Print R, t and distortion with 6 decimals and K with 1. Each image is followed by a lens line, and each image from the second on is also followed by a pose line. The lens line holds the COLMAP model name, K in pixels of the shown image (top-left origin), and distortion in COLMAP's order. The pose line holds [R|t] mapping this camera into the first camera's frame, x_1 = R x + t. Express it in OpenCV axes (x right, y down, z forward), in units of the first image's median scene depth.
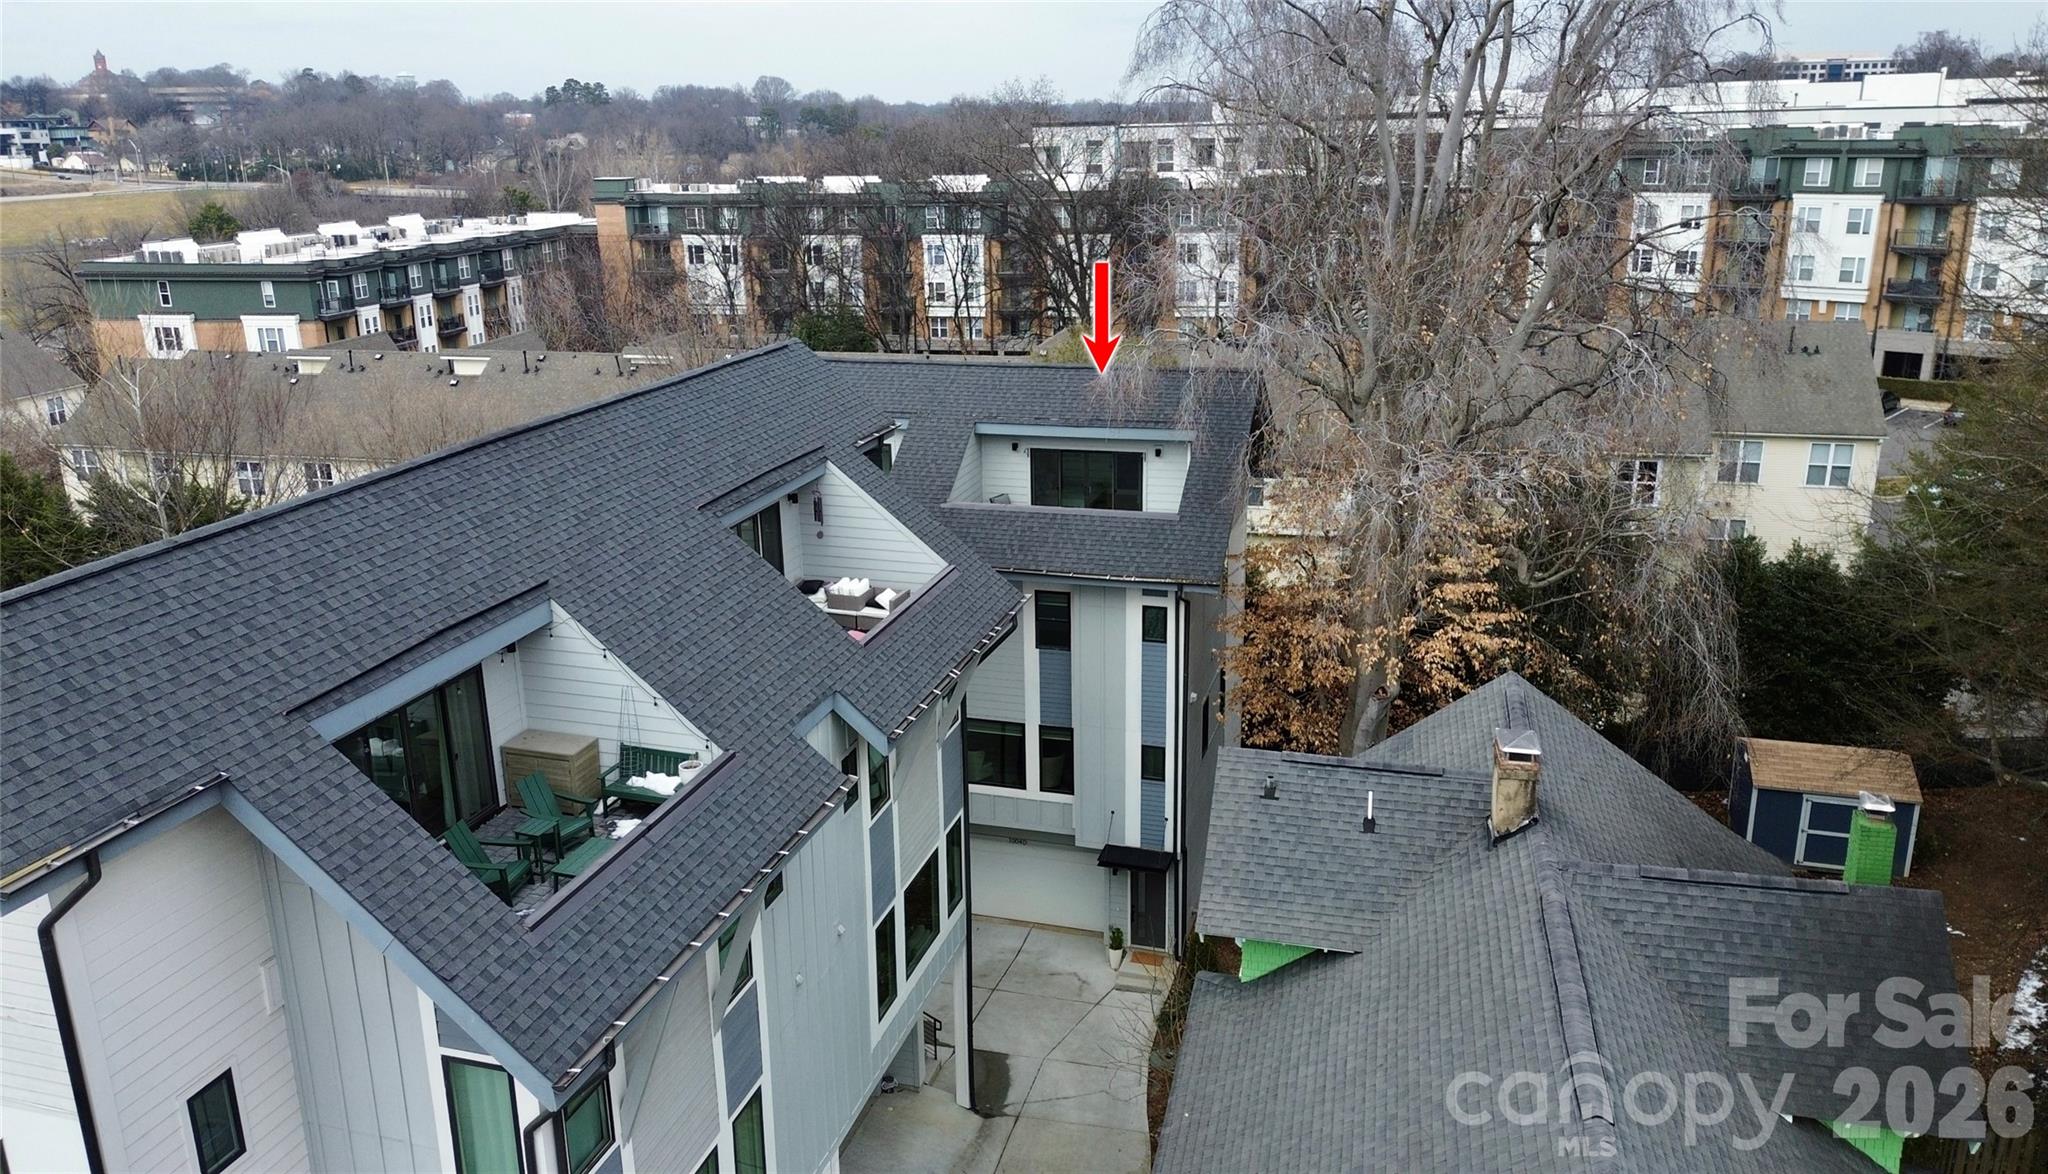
lens RADIAL K [[1459.1, 0, 1029.1], [0, 1459.1, 580.3], [0, 0, 1]] dist [0.032810, -0.007217]
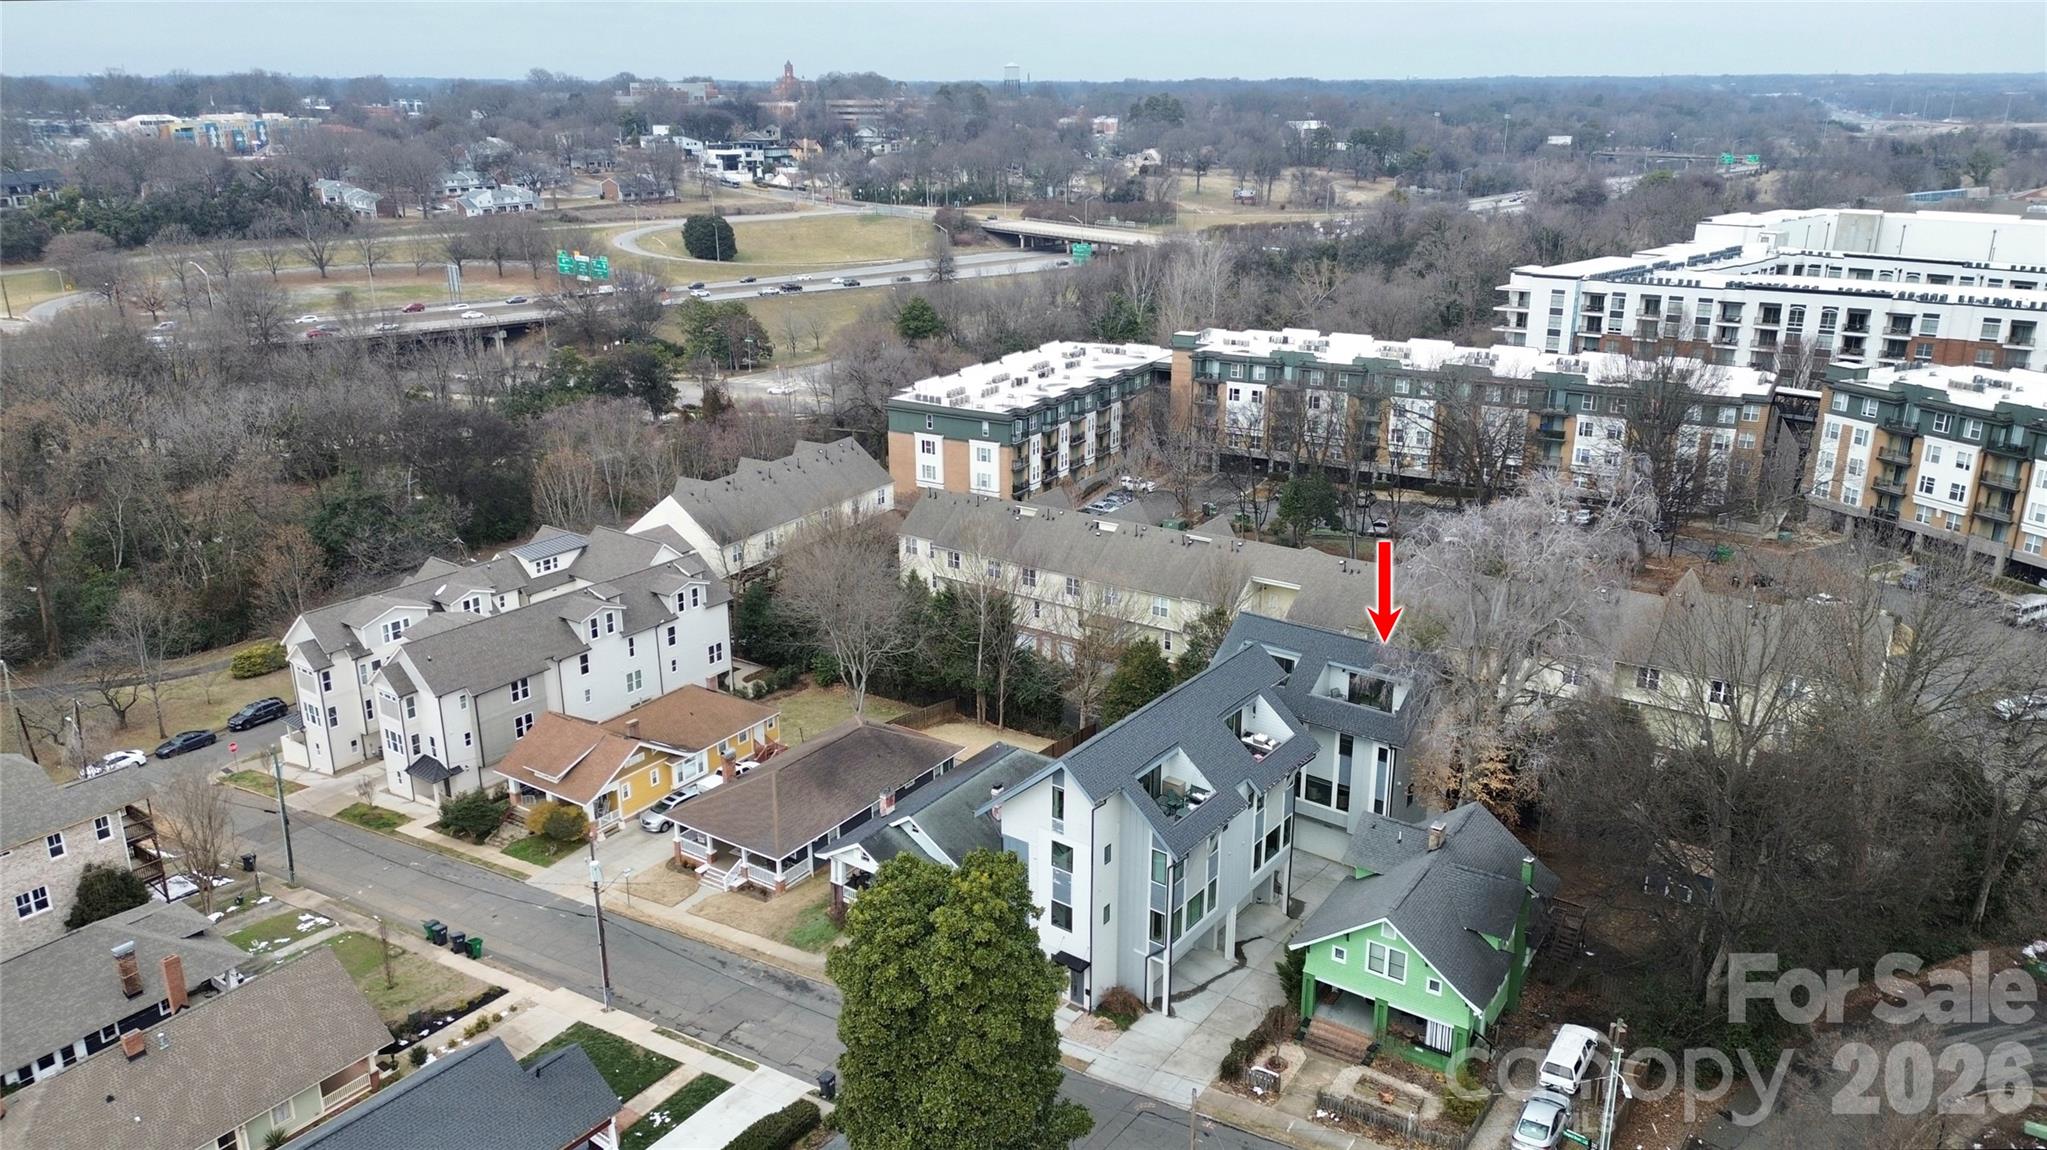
lens RADIAL K [[1448.5, 0, 1016.6], [0, 1448.5, 572.0], [0, 0, 1]] dist [0.038823, -0.011948]
pose [[0.932512, 0.119066, -0.340947, 0.303386], [-0.107409, 0.992805, 0.052938, -0.339966], [0.344797, -0.012745, 0.938591, -1.566630]]
